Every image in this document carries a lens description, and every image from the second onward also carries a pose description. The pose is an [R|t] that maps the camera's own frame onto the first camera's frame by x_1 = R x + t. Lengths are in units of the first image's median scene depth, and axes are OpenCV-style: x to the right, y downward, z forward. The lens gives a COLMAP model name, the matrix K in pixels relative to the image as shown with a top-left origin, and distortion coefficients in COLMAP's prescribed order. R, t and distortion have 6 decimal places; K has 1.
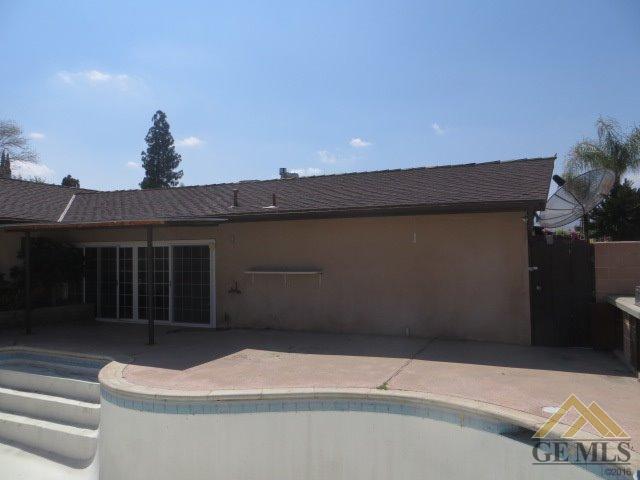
lens RADIAL K [[483.9, 0, 319.4], [0, 483.9, 241.3], [0, 0, 1]] dist [-0.023103, 0.005727]
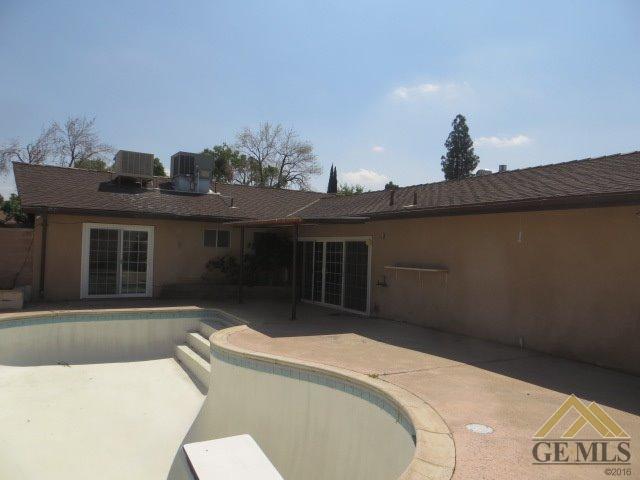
lens RADIAL K [[483.9, 0, 318.6], [0, 483.9, 238.9], [0, 0, 1]] dist [-0.023103, 0.005727]
pose [[0.788223, 0.021994, -0.614996, 0.358503], [-0.027745, 0.999615, 0.000189, 0.005401], [0.614763, 0.016914, 0.788530, 0.053243]]
